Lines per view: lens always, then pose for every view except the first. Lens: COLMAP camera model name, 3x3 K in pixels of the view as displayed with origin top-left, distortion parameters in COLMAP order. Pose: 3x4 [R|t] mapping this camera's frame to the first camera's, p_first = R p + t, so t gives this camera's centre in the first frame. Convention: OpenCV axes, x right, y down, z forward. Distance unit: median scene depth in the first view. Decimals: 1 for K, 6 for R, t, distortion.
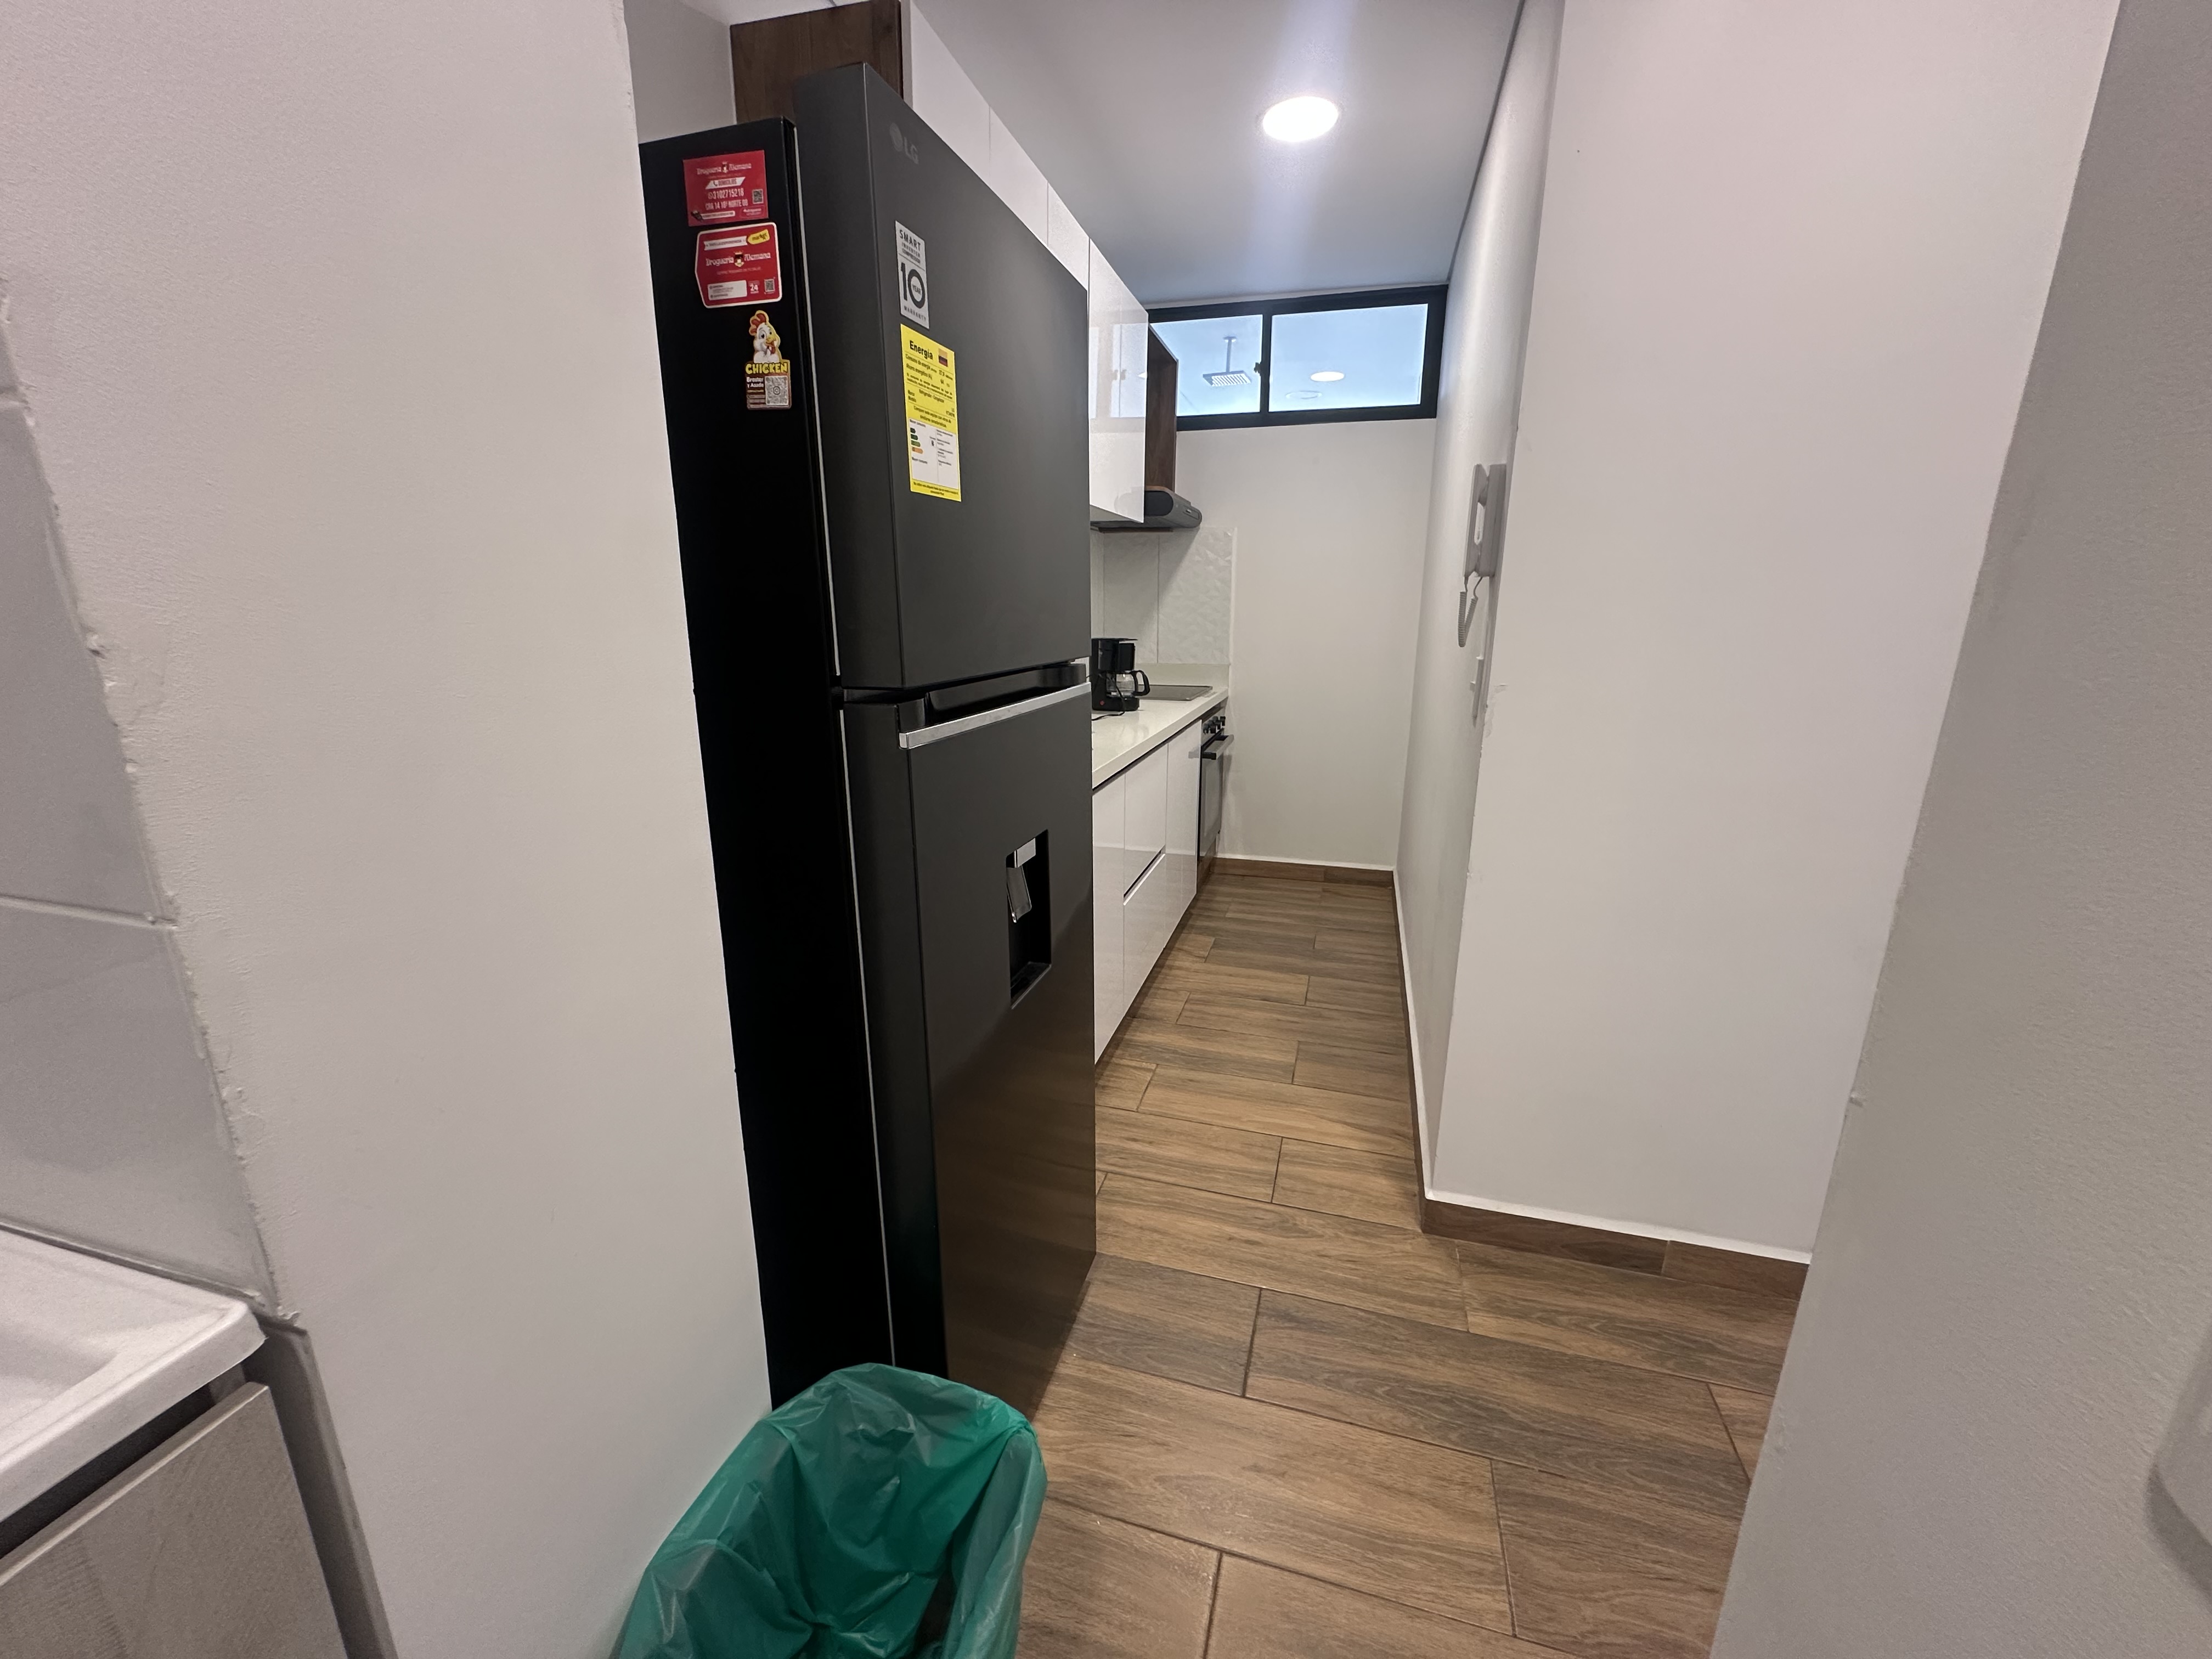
lens RADIAL K [[885.6, 0, 1106.2], [0, 885.6, 826.4], [0, 0, 1]] dist [-0.003585, 0.000880]
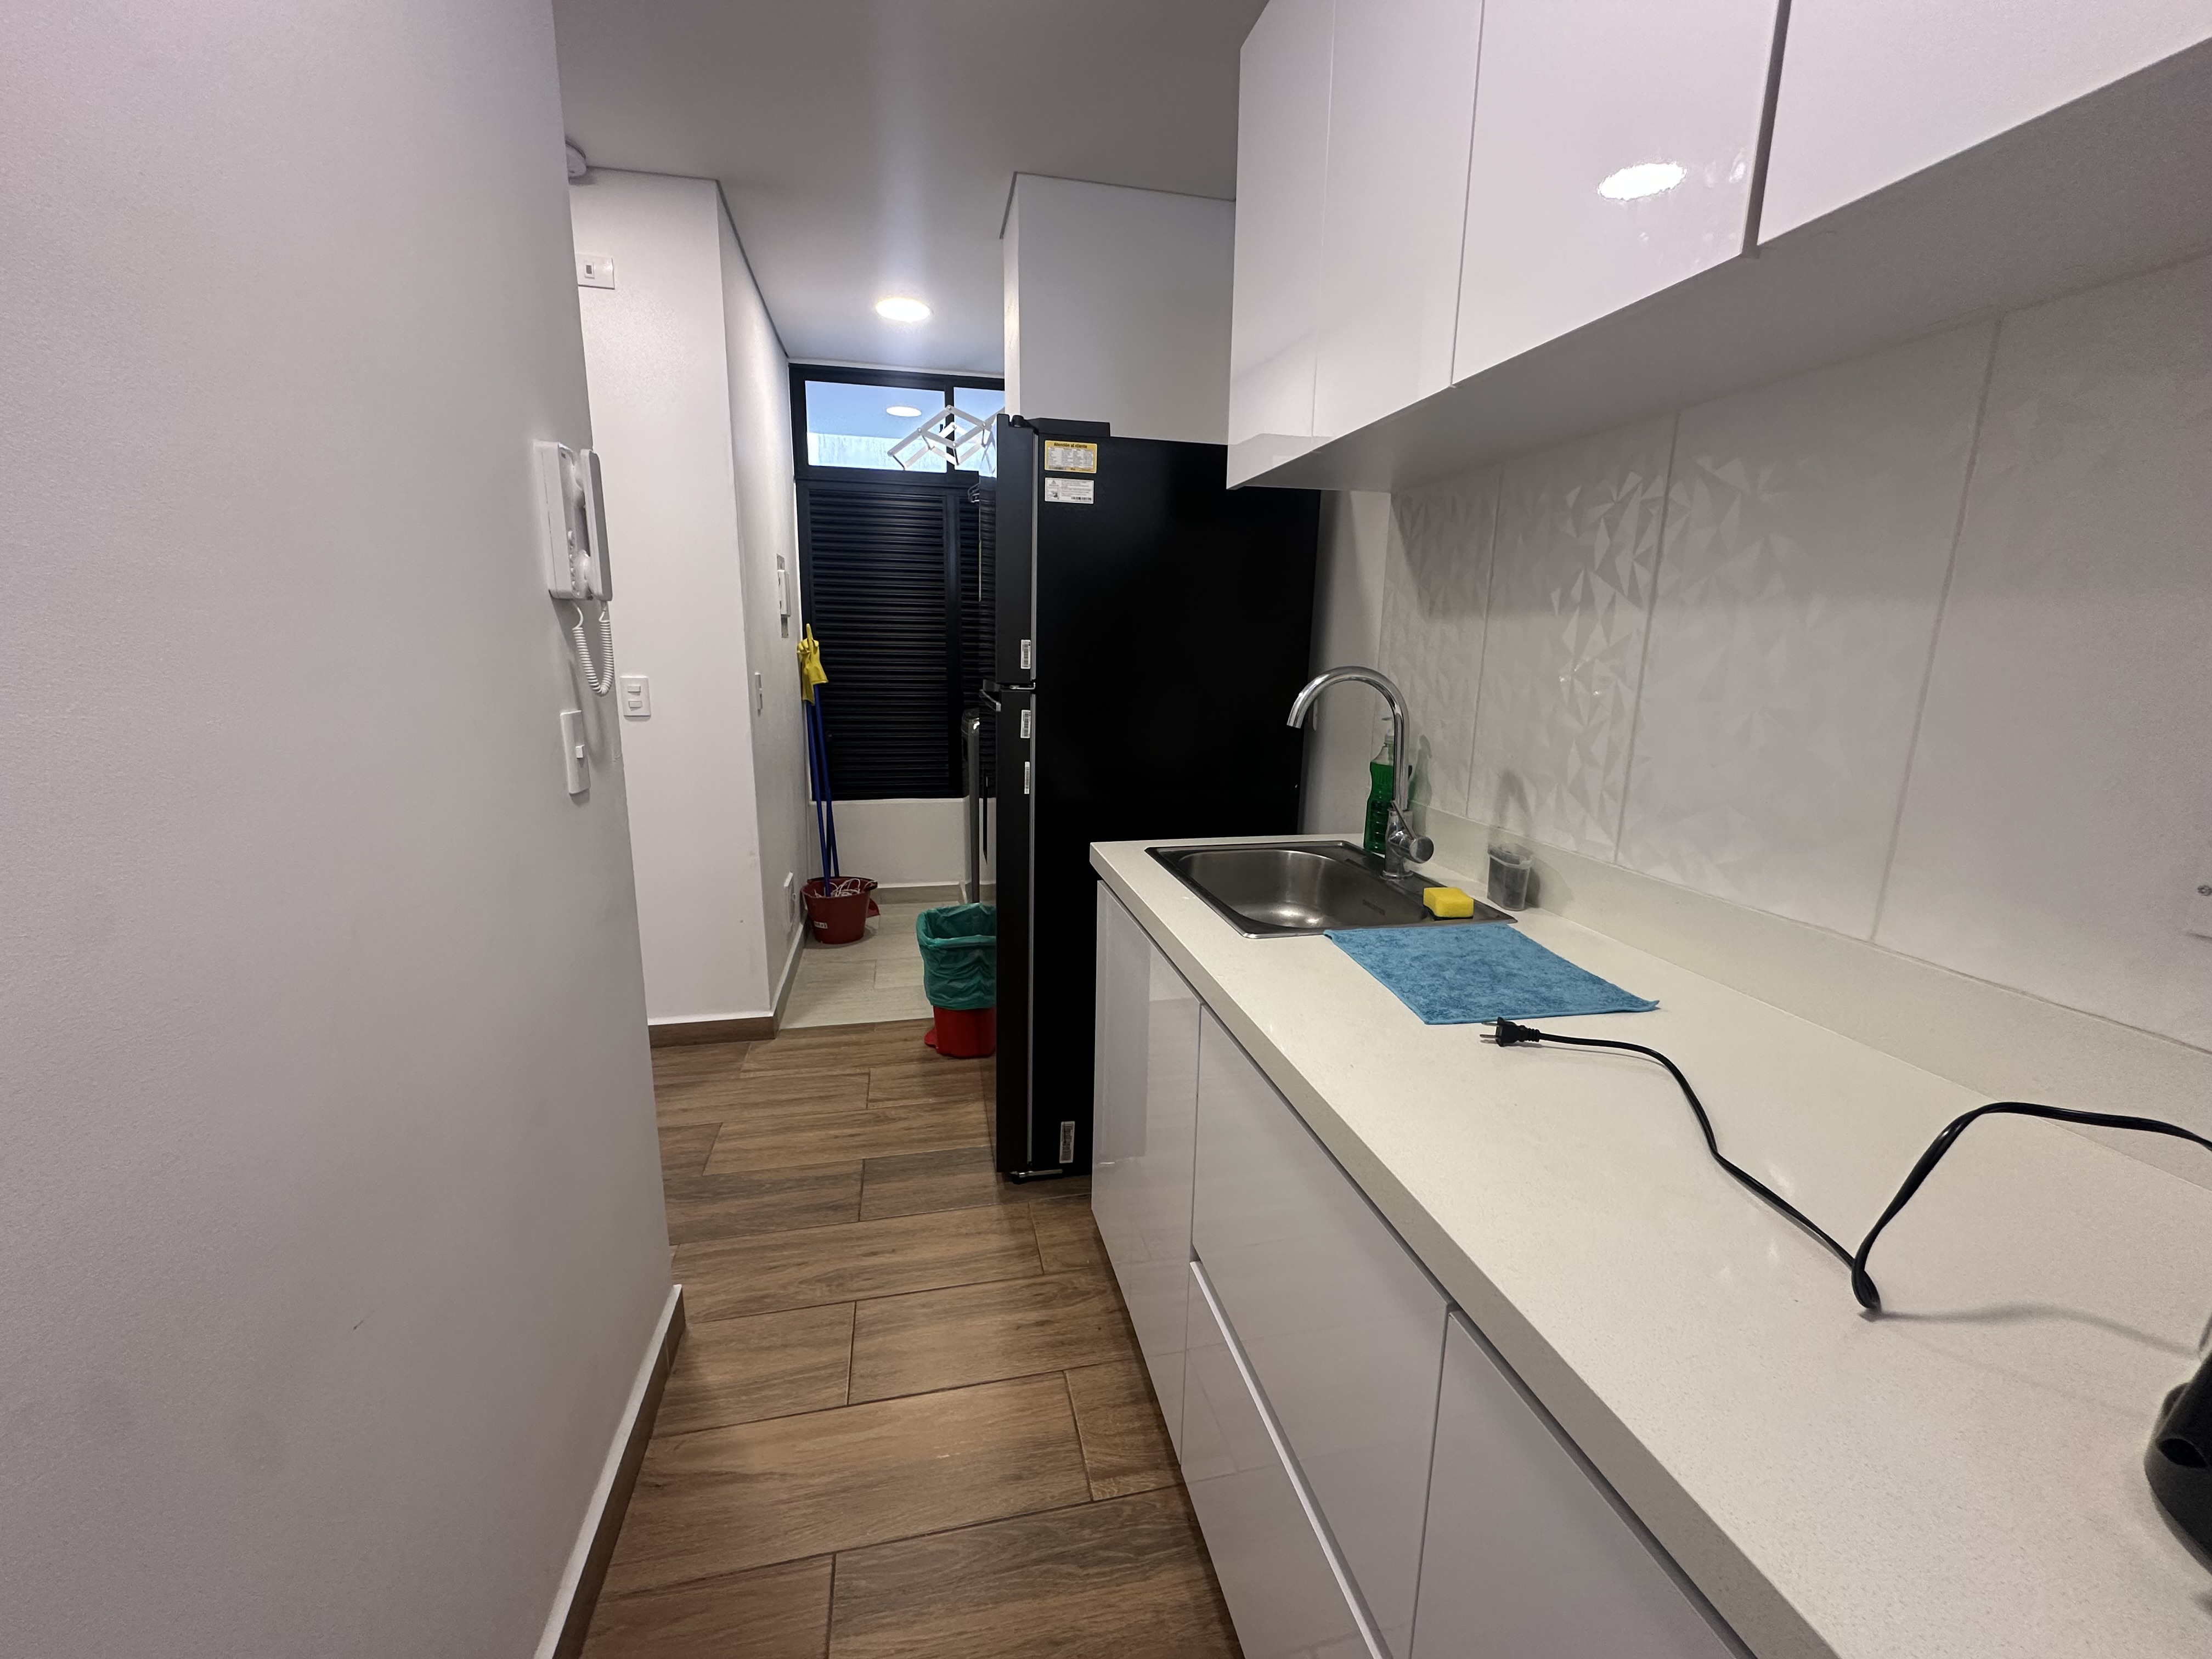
lens RADIAL K [[885.6, 0, 1108.1], [0, 885.6, 833.8], [0, 0, 1]] dist [-0.003585, 0.000880]
pose [[-0.876959, 0.079394, -0.473962, 0.209828], [-0.141860, 0.899540, 0.413162, -0.244693], [0.459151, 0.429563, -0.777597, 0.965839]]
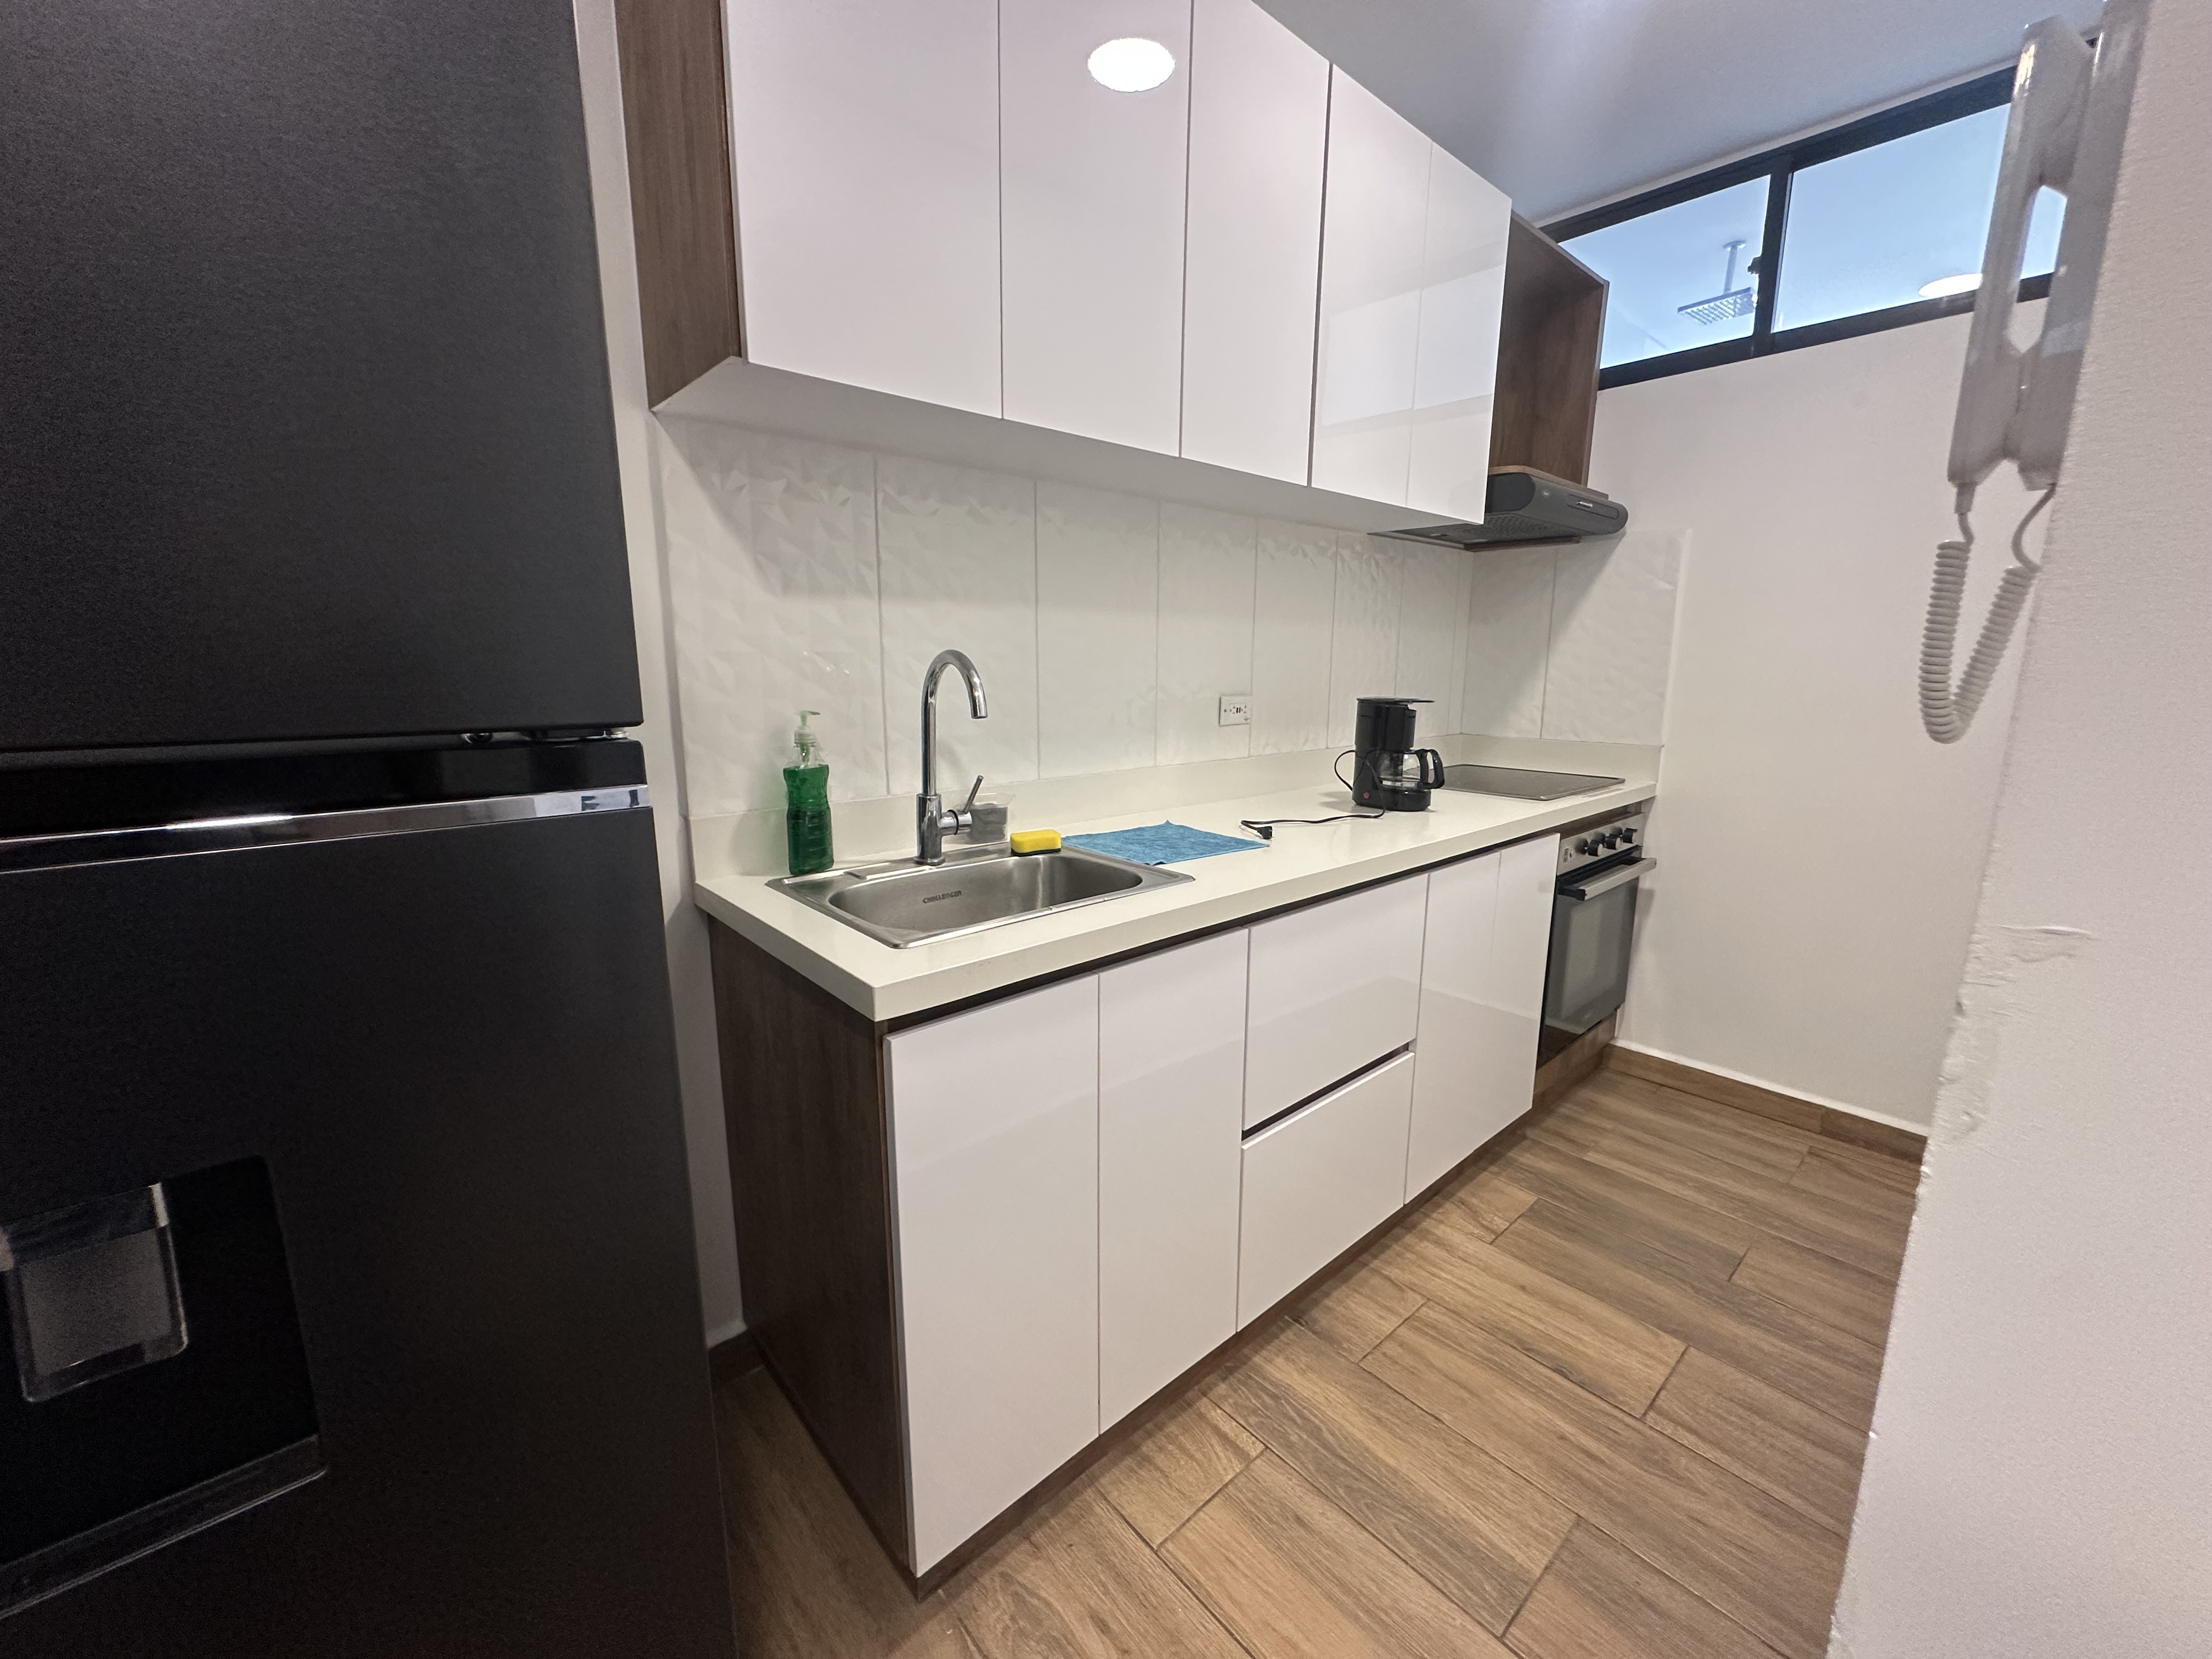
lens RADIAL K [[885.6, 0, 1105.7], [0, 885.6, 825.8], [0, 0, 1]] dist [-0.003585, 0.000880]
pose [[0.844471, 0.097536, -0.526645, 0.176755], [-0.132276, 0.990800, -0.028605, -0.071065], [0.519010, 0.093819, 0.849604, 0.337570]]
